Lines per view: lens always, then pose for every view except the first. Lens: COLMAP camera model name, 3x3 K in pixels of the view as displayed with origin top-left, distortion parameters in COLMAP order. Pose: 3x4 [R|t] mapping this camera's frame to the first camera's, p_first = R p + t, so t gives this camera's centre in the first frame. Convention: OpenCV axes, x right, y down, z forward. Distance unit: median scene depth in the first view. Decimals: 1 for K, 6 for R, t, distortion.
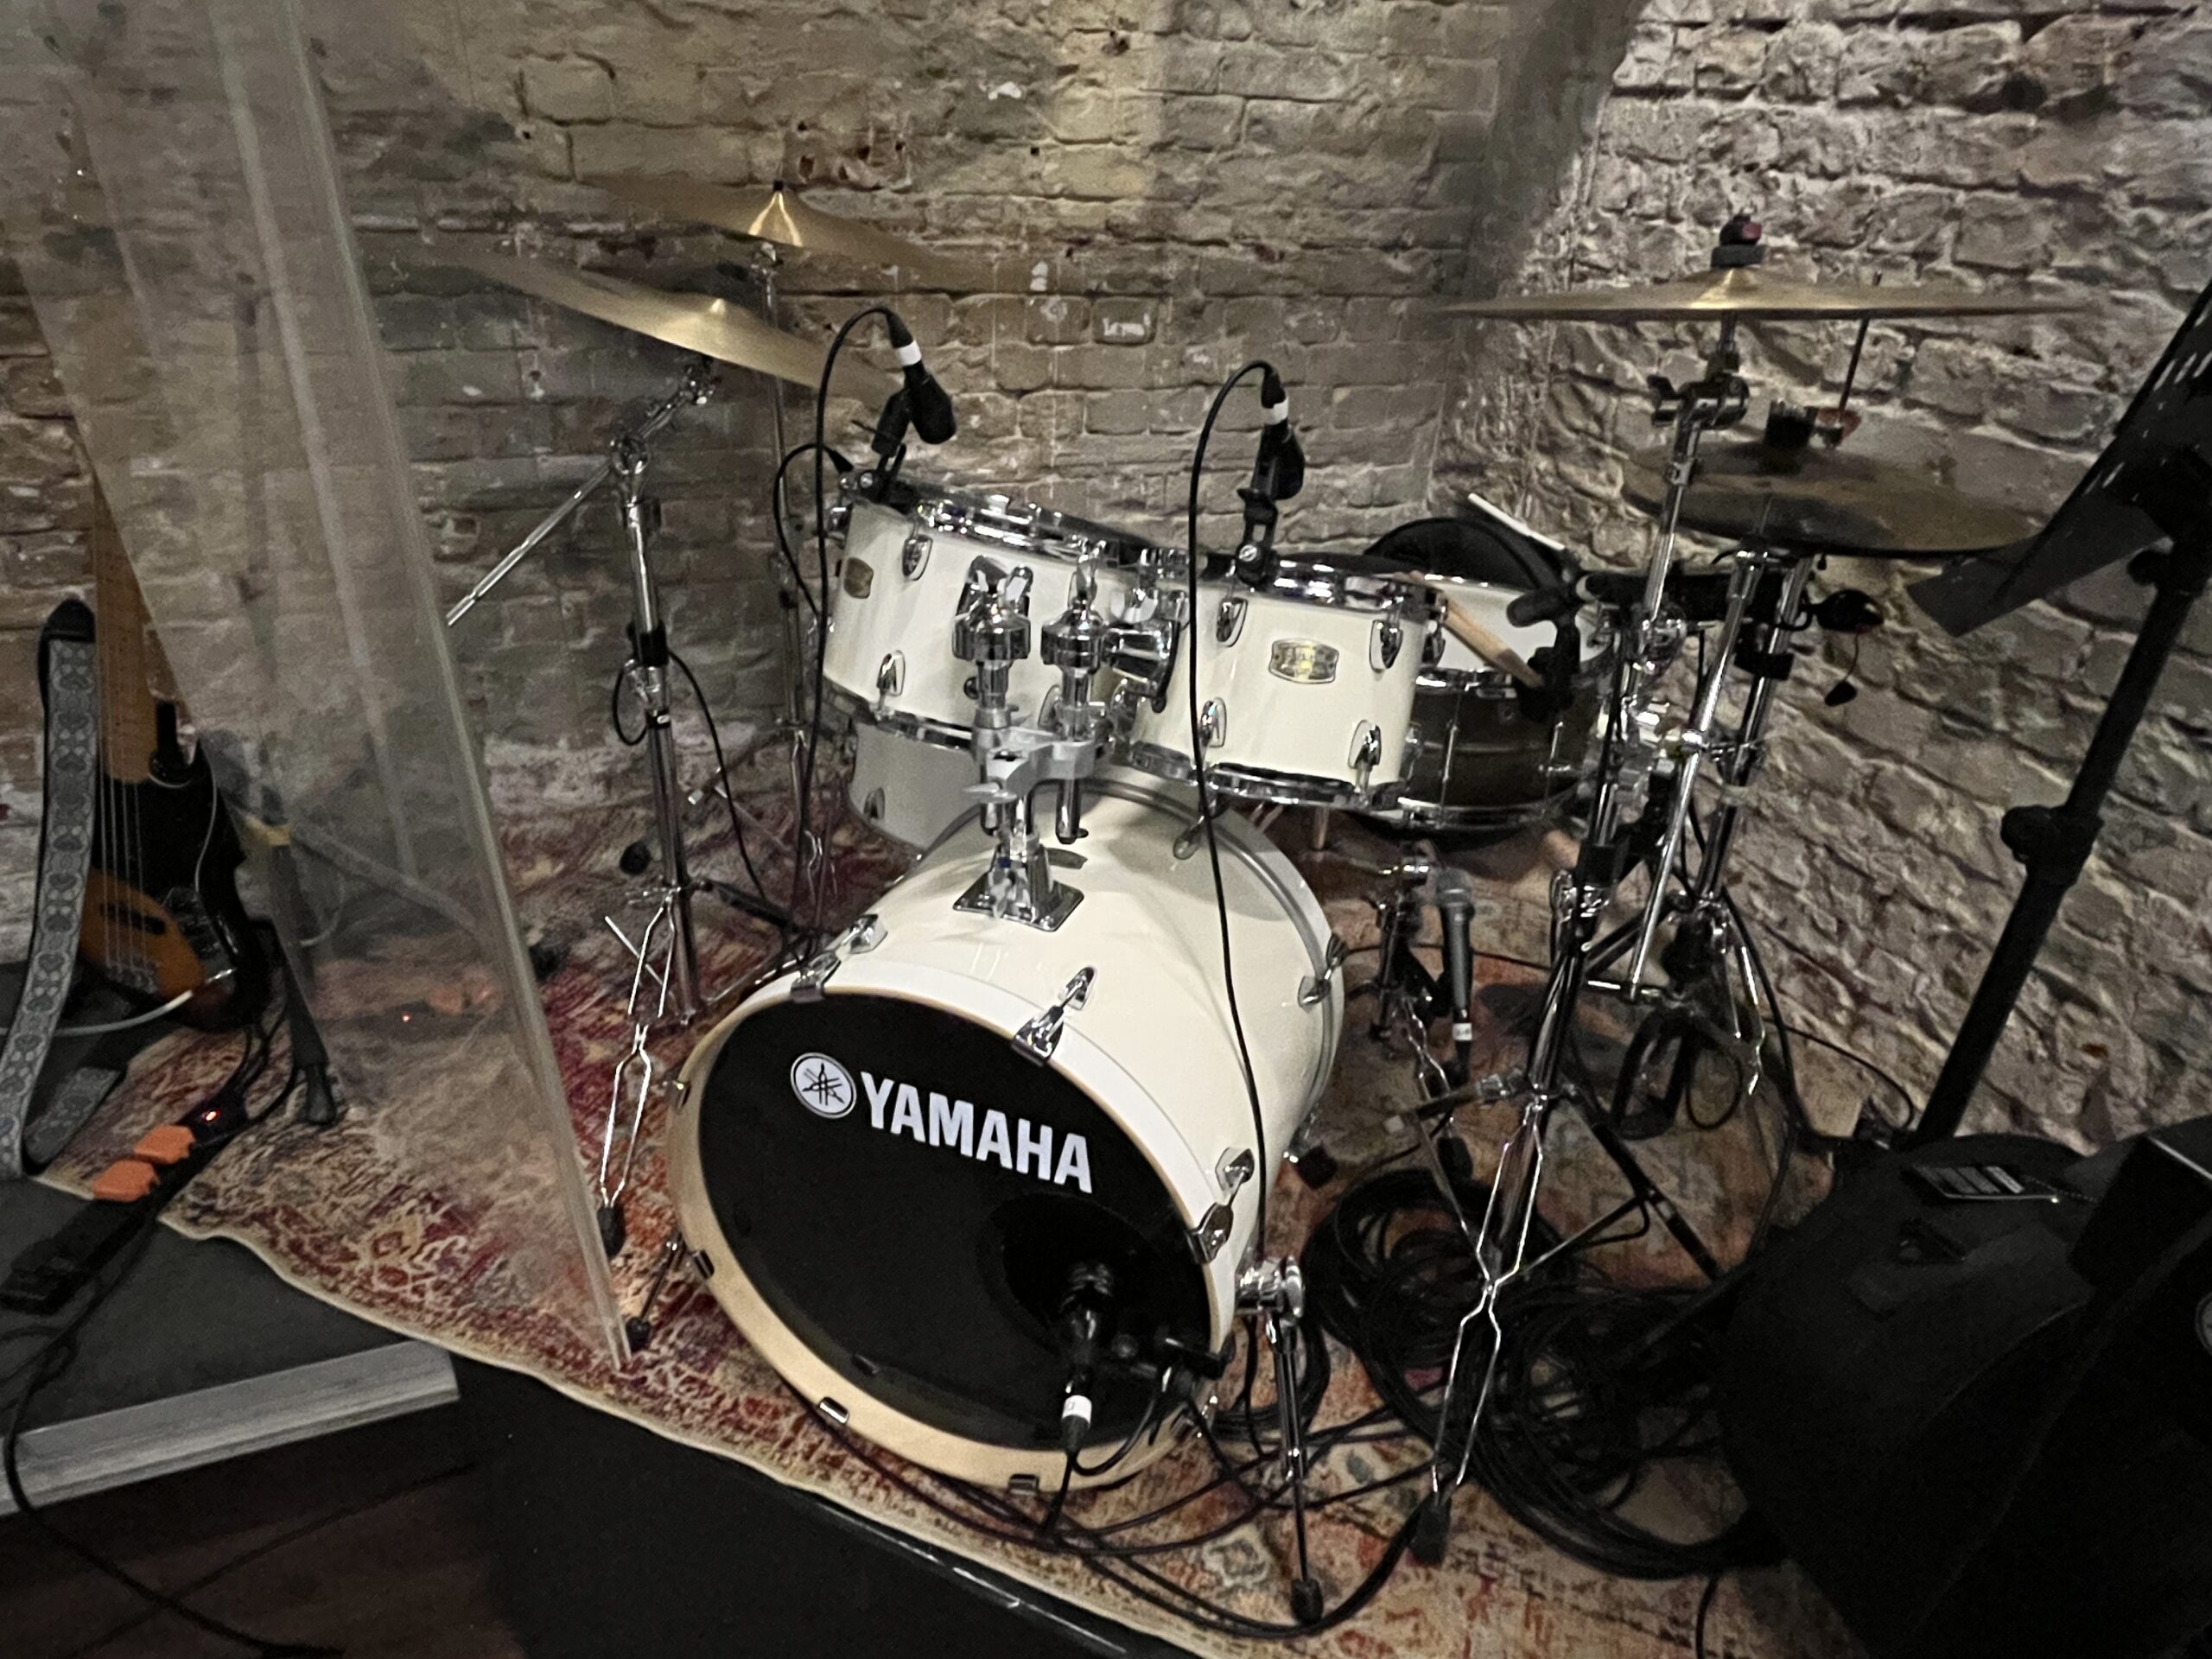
lens RADIAL K [[1306.1, 0, 1081.8], [0, 1306.1, 817.1], [0, 0, 1]] dist [0.001148, -0.000613]
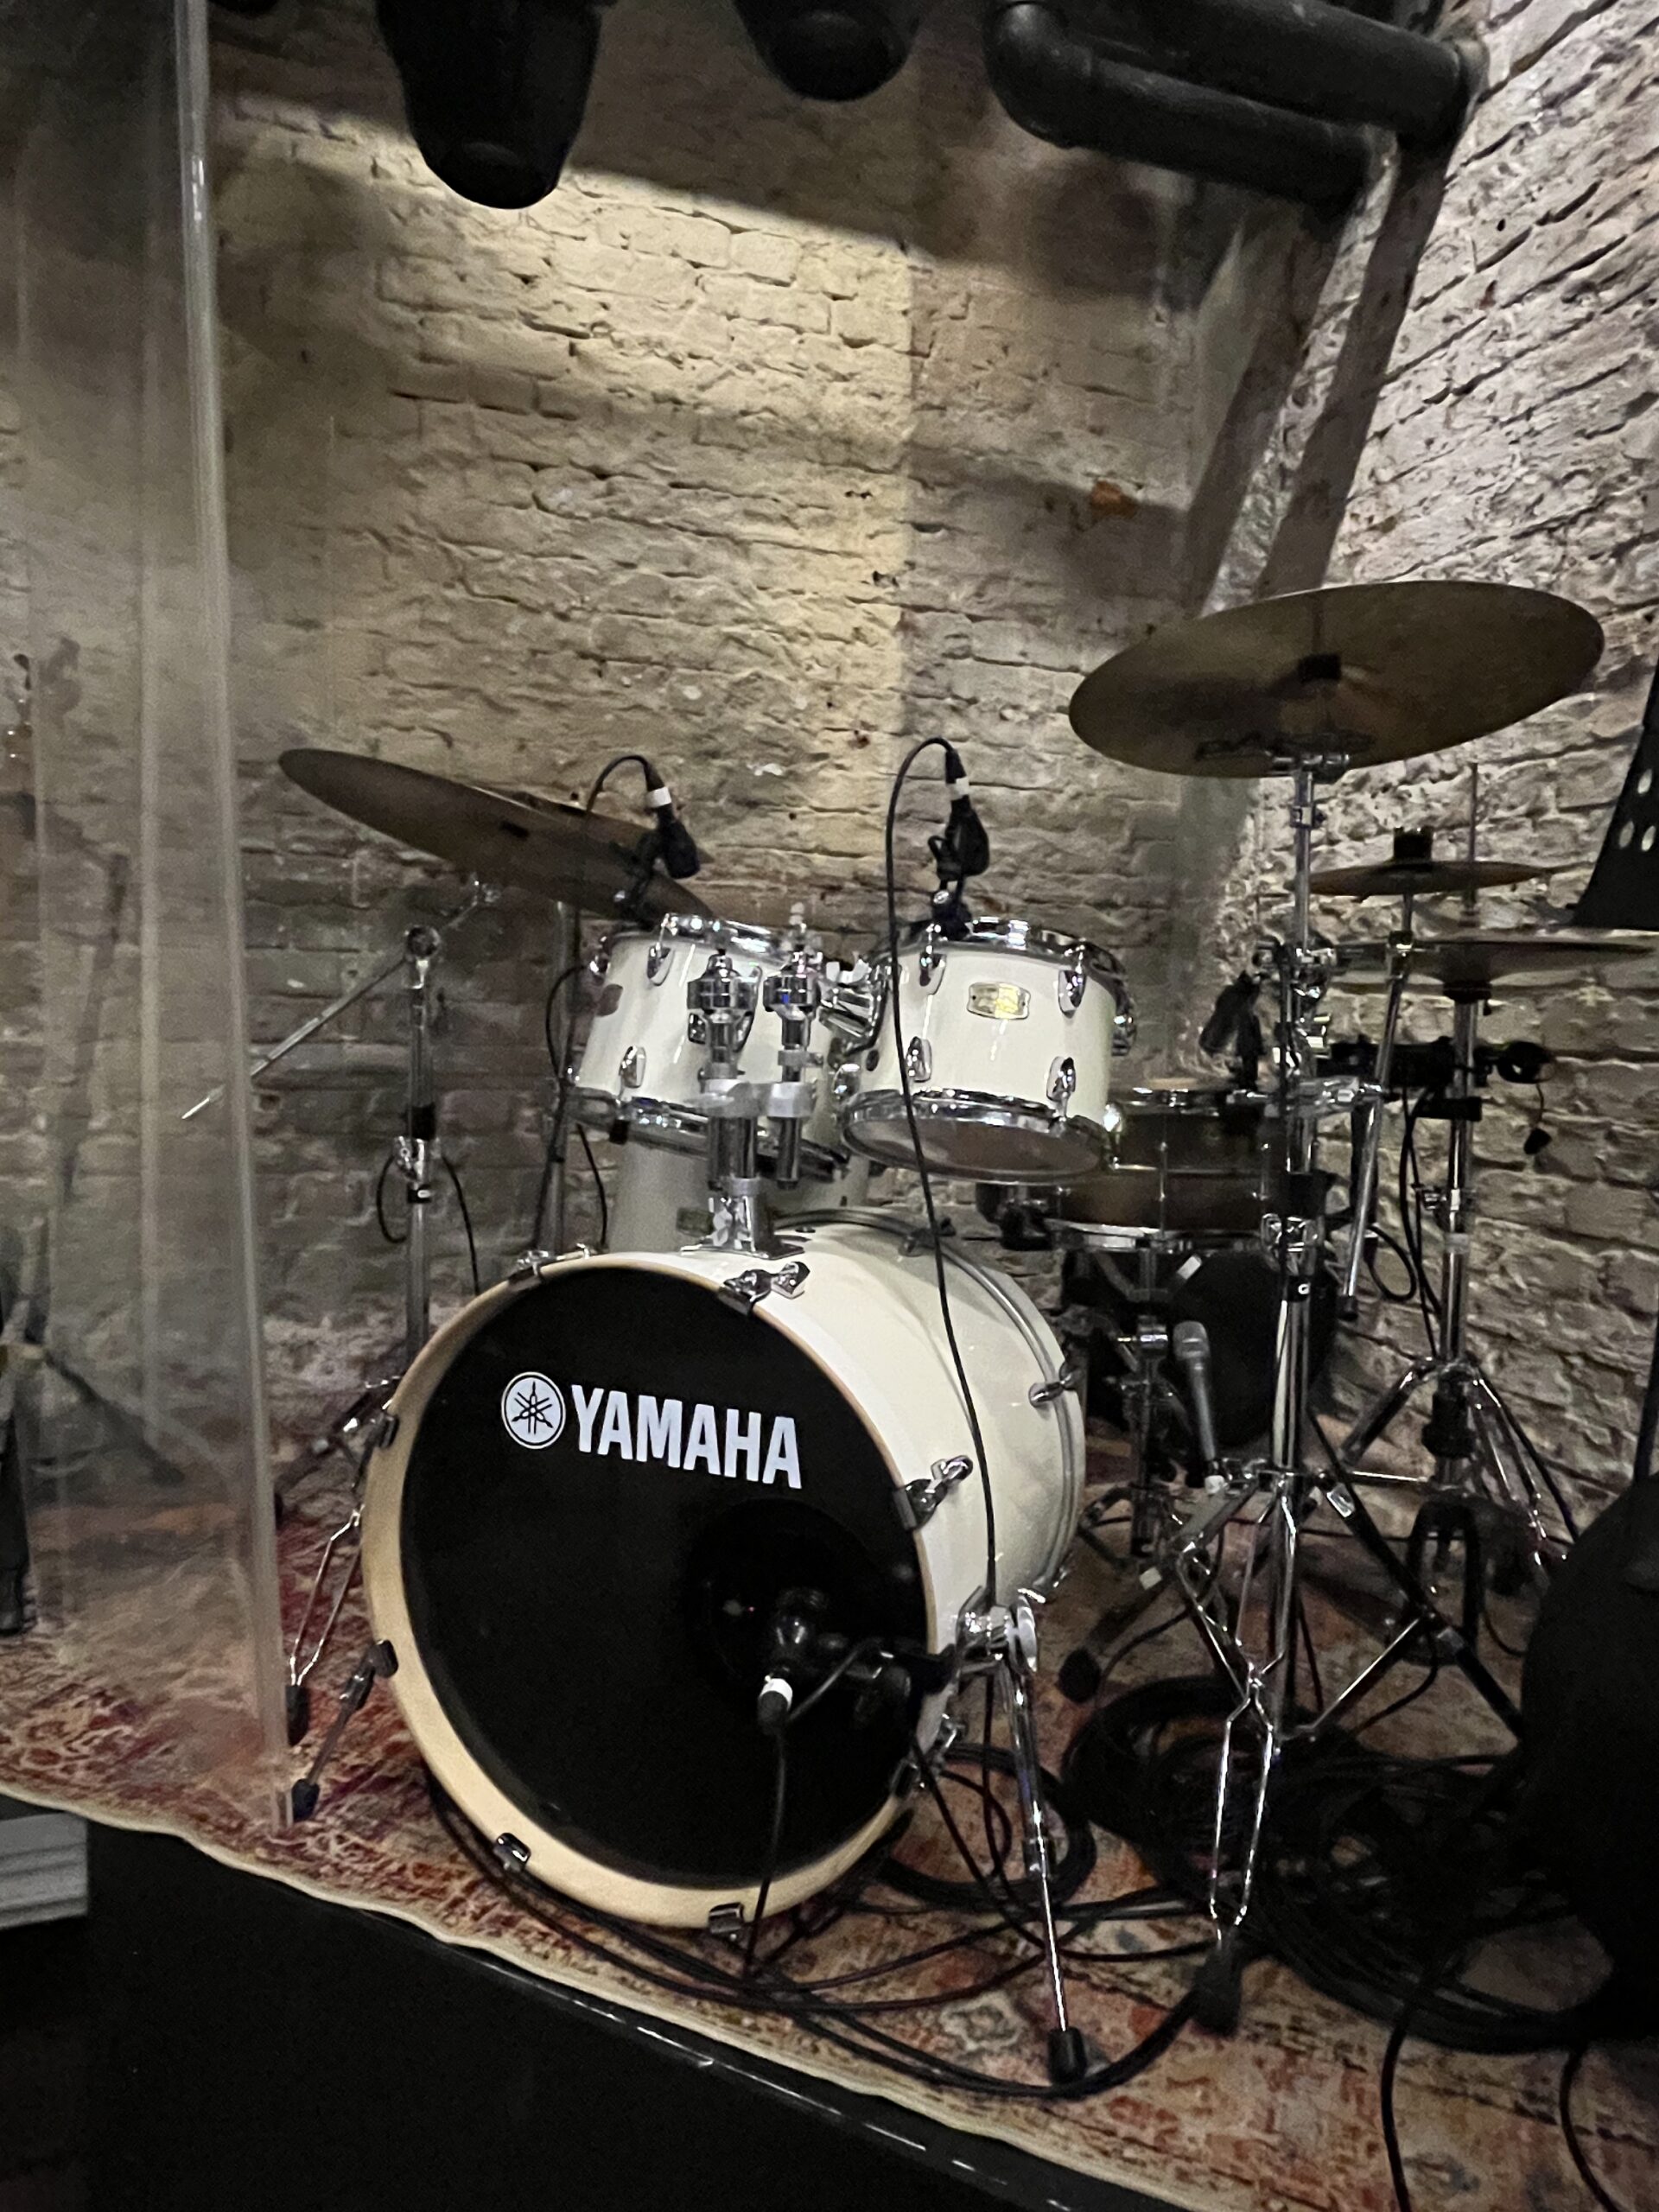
lens RADIAL K [[1306.1, 0, 840.8], [0, 1306.1, 1115.2], [0, 0, 1]] dist [0.001148, -0.000613]
pose [[0.999699, -0.010049, -0.022367, 0.045119], [0.000261, 0.916462, -0.400122, 0.312460], [0.024519, 0.399996, 0.916189, 0.014969]]
